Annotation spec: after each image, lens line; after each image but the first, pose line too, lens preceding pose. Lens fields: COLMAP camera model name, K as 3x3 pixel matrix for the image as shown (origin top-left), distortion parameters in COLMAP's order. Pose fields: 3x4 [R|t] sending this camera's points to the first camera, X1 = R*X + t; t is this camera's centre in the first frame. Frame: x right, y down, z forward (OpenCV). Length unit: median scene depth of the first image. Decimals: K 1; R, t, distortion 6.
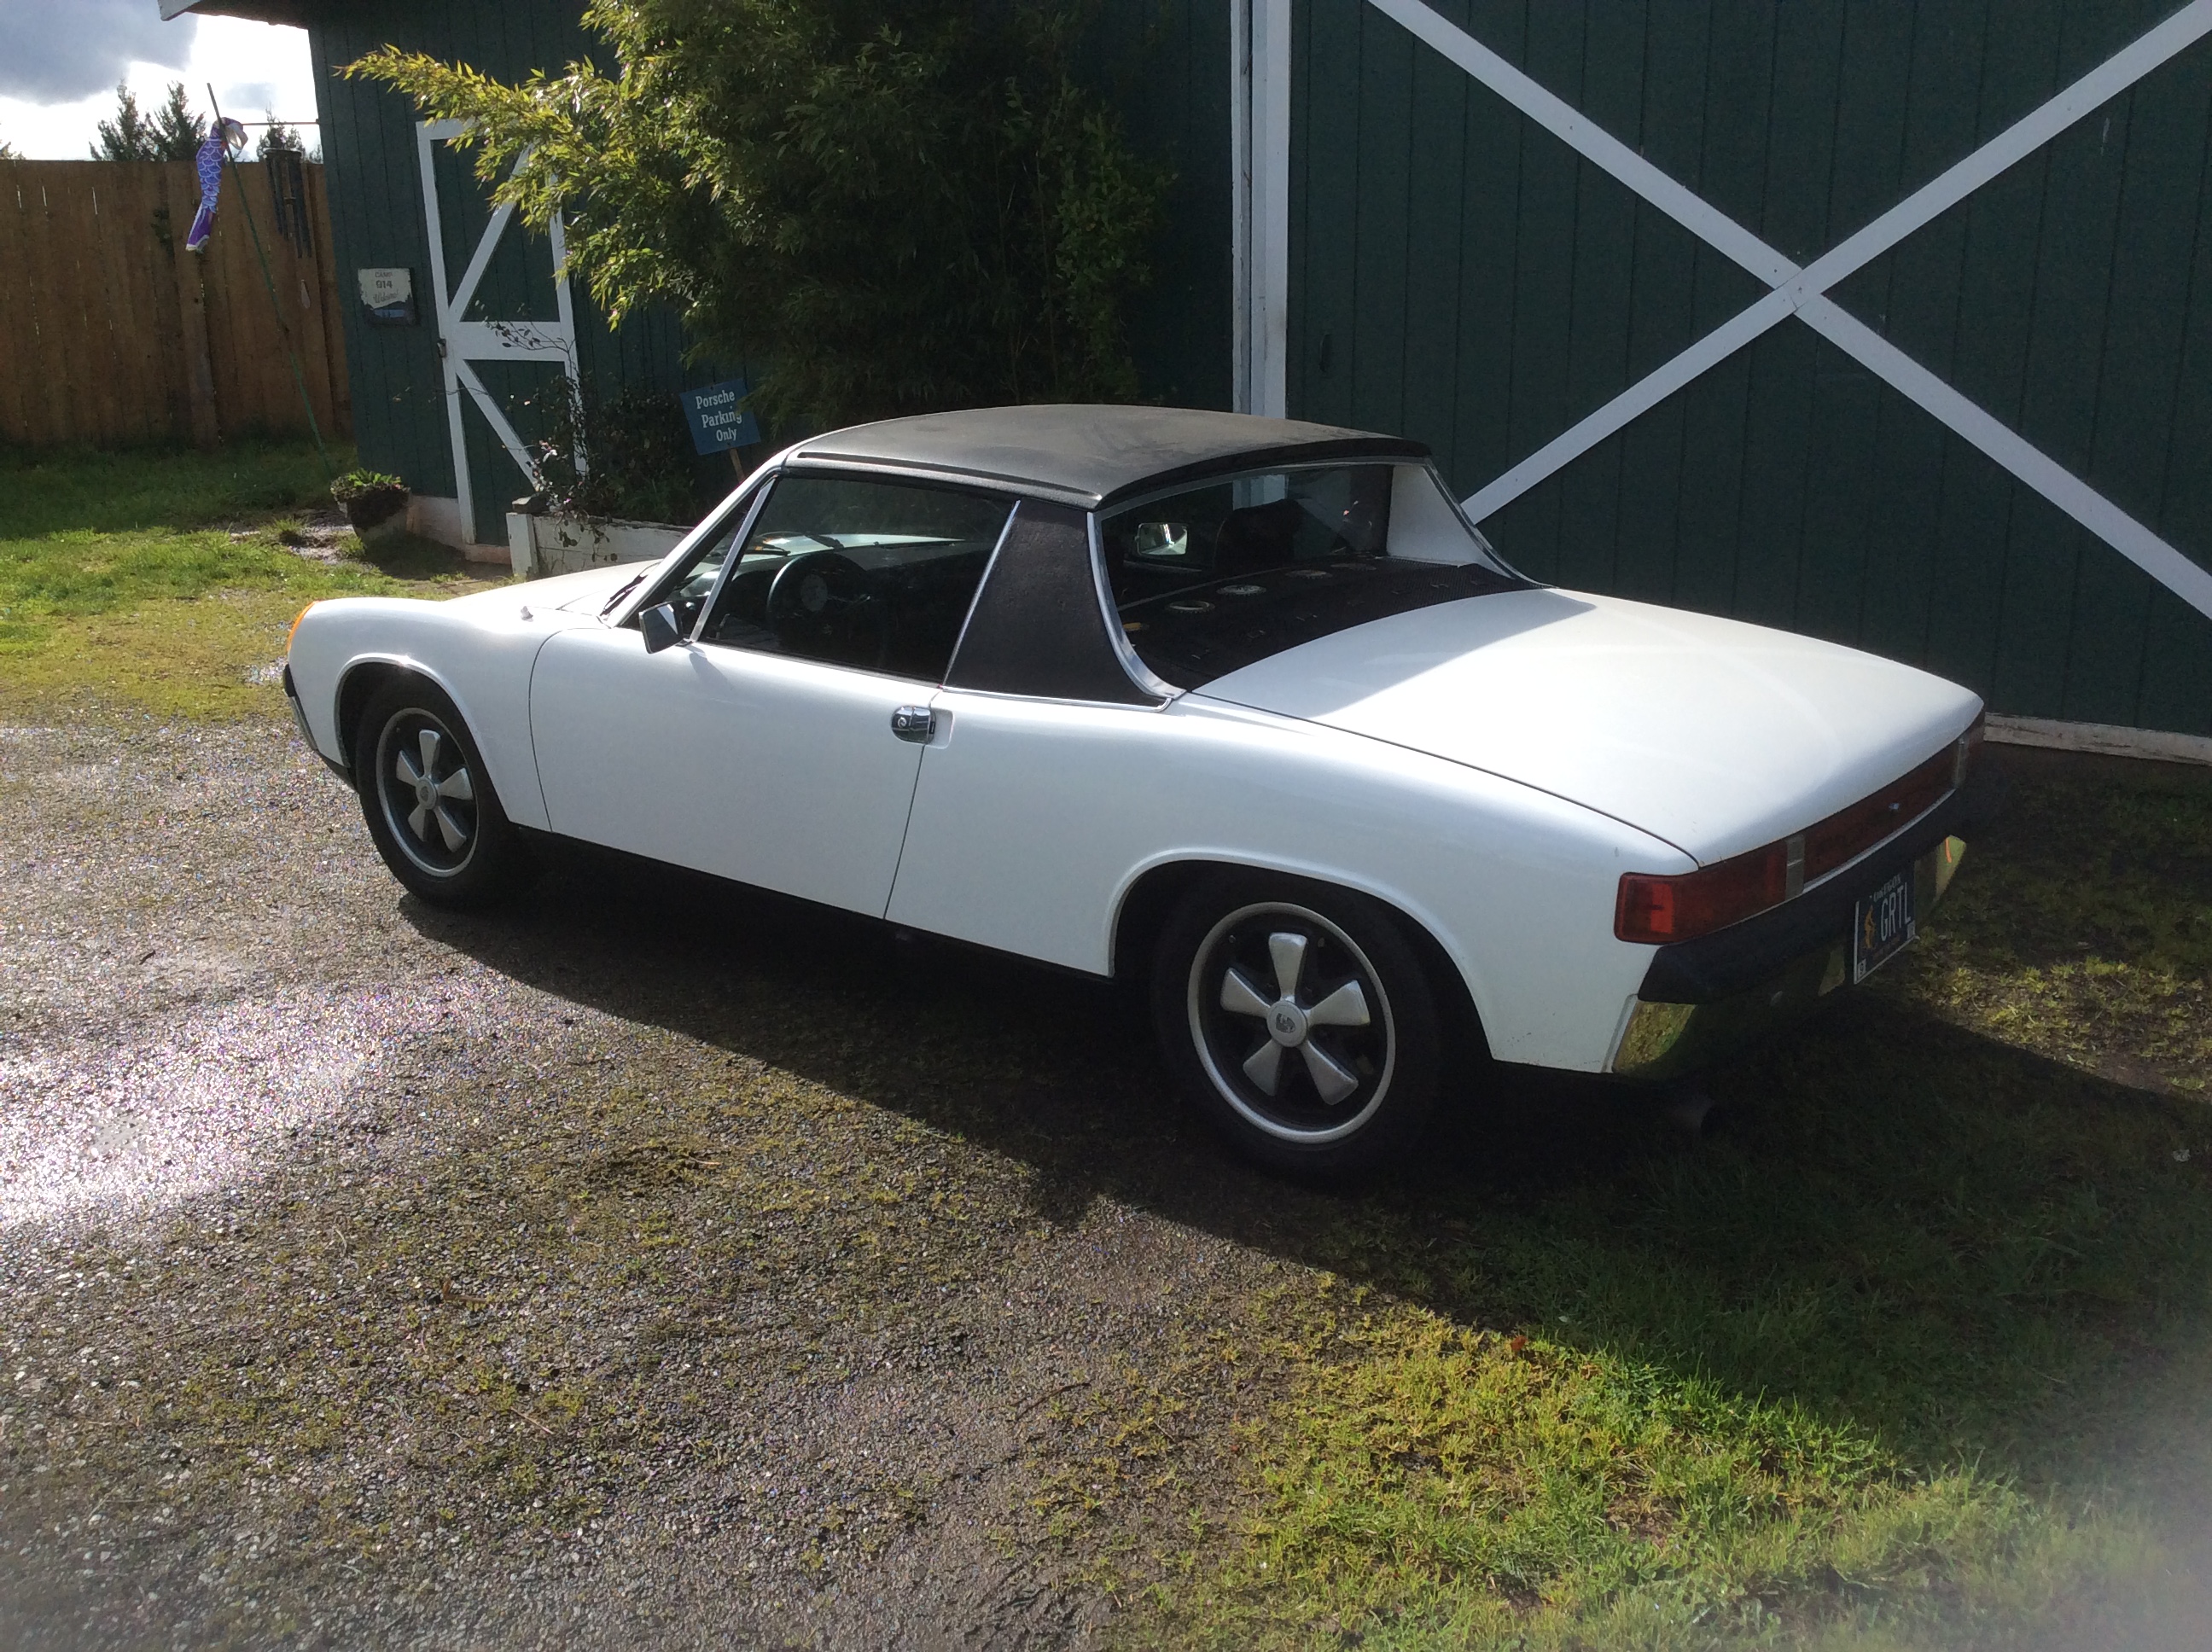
lens RADIAL K [[2020.6, 0, 1106.0], [0, 2020.6, 826.0], [0, 0, 1]] dist [0.148453, -0.331728]
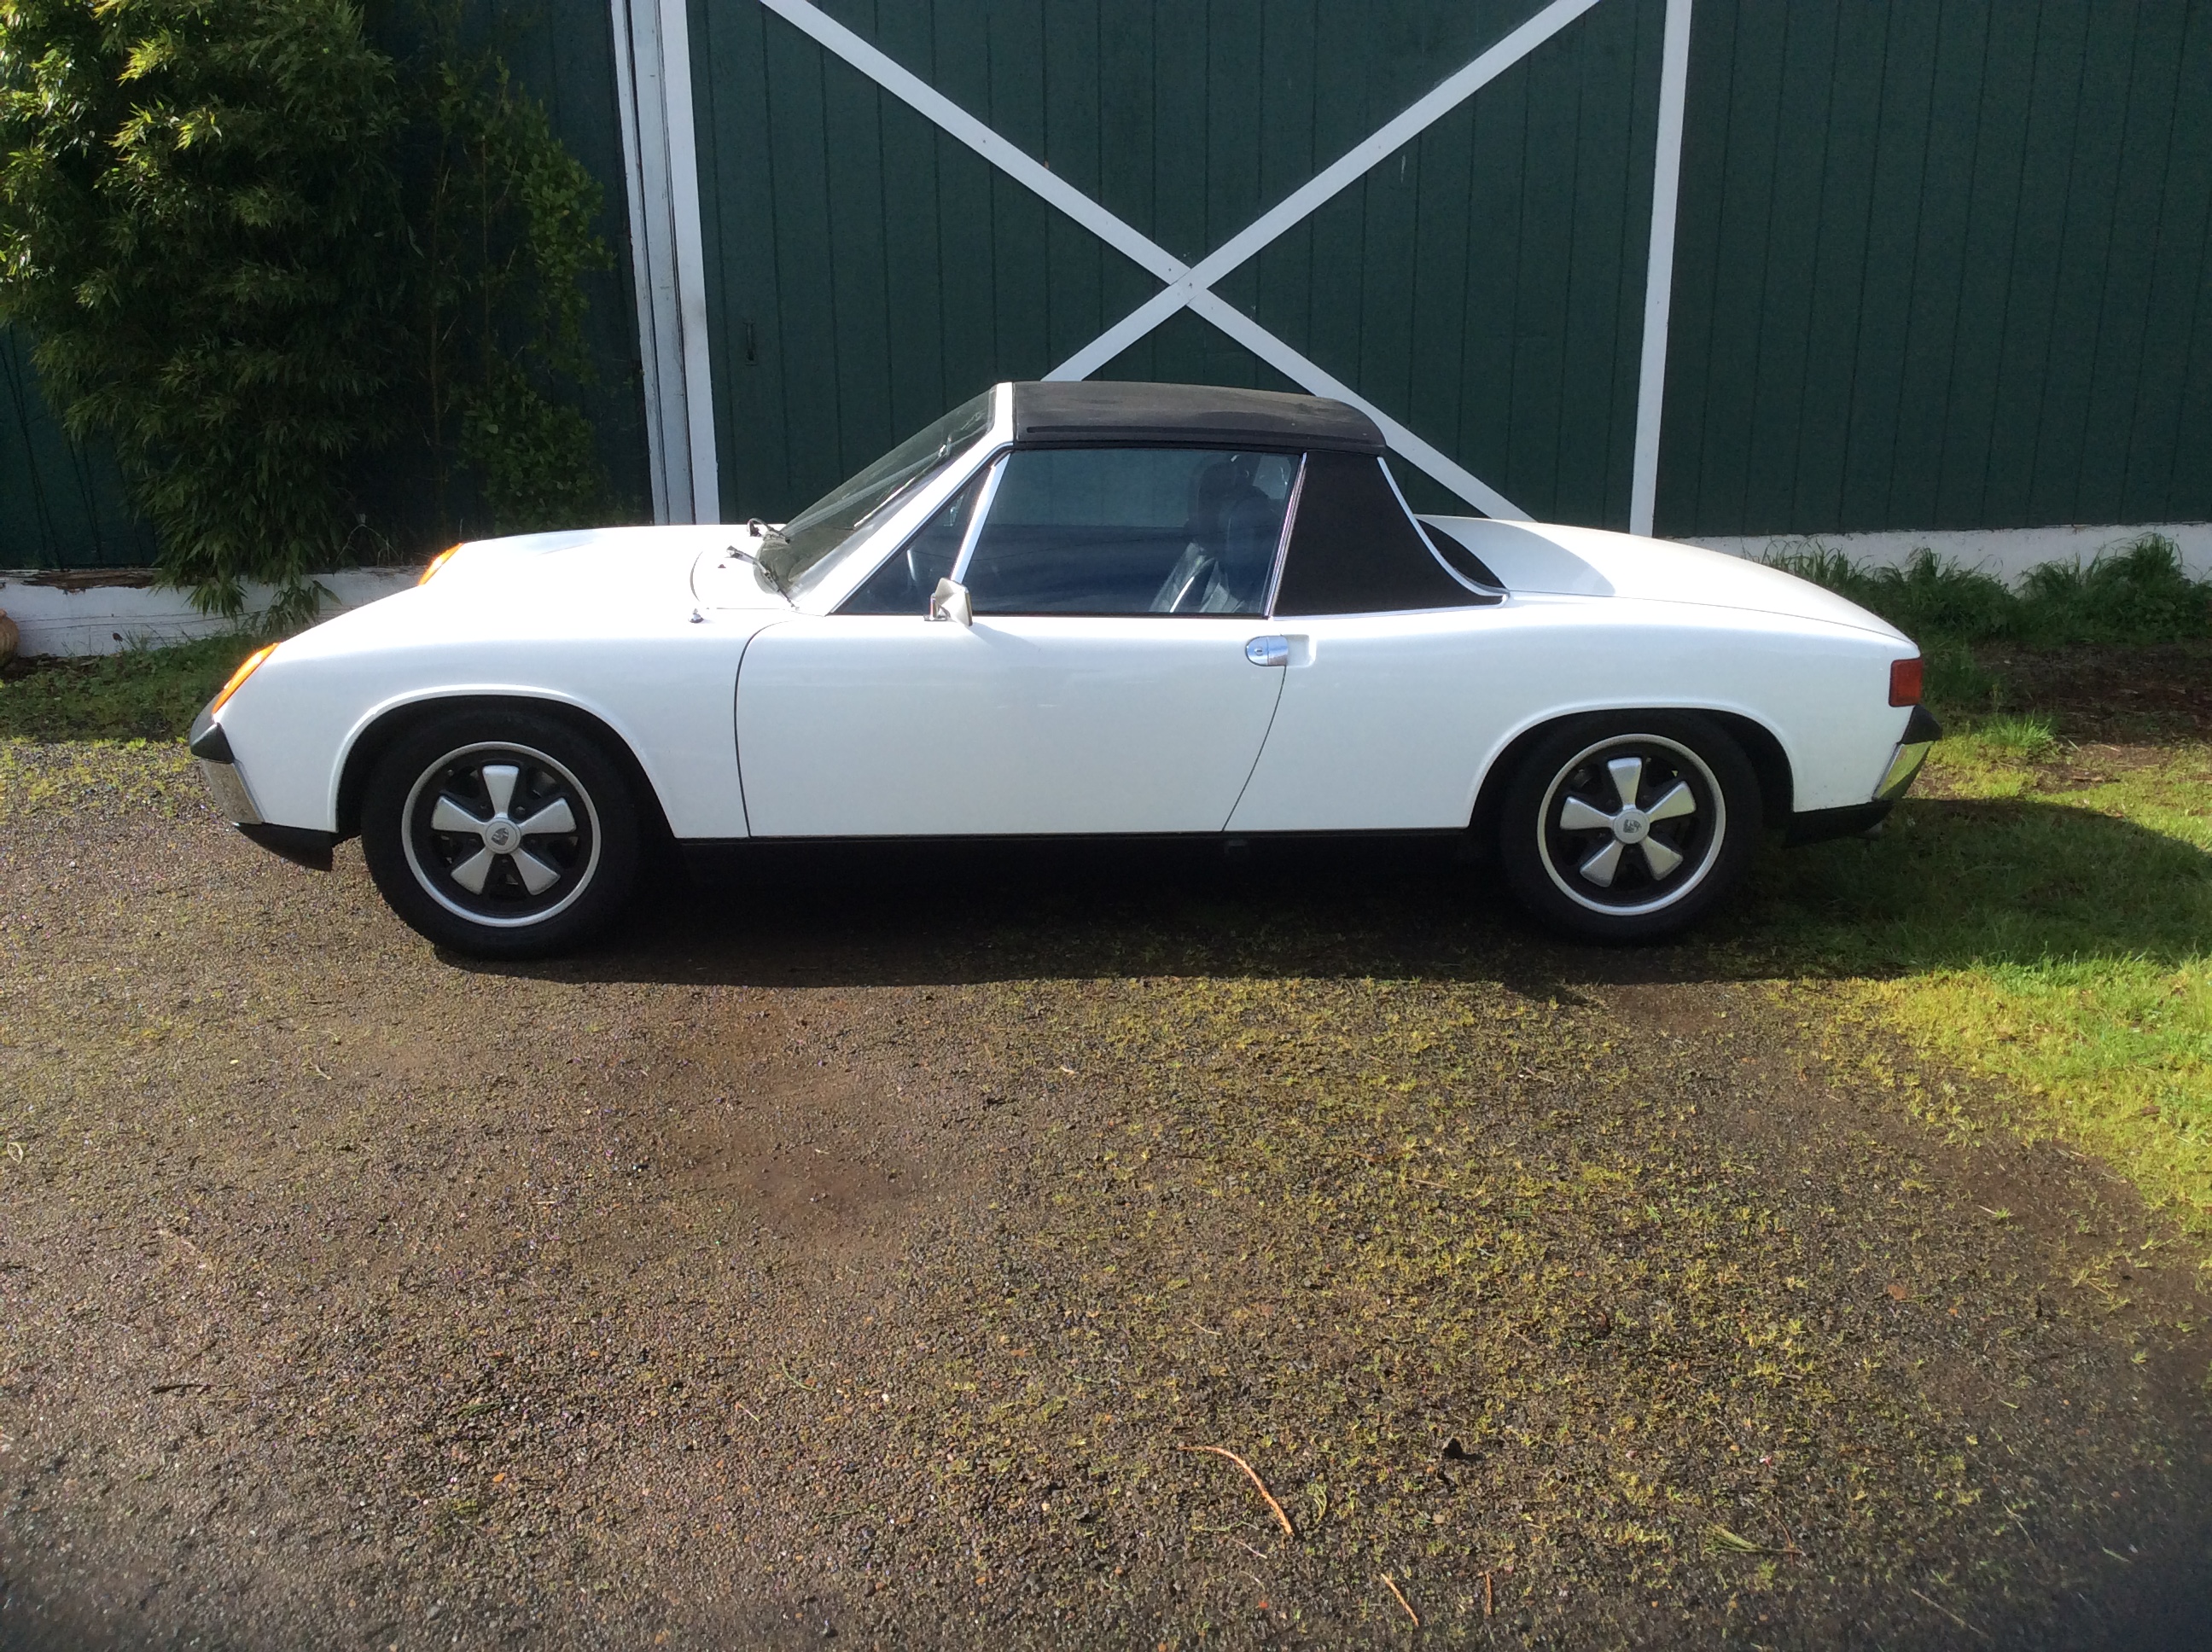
lens RADIAL K [[2020.6, 0, 1106.0], [0, 2020.6, 826.0], [0, 0, 1]] dist [0.148453, -0.331728]
pose [[0.741268, -0.169408, 0.649479, -0.924402], [0.170148, 0.983446, 0.062323, -0.039823], [-0.649285, 0.064310, 0.757821, 0.190531]]
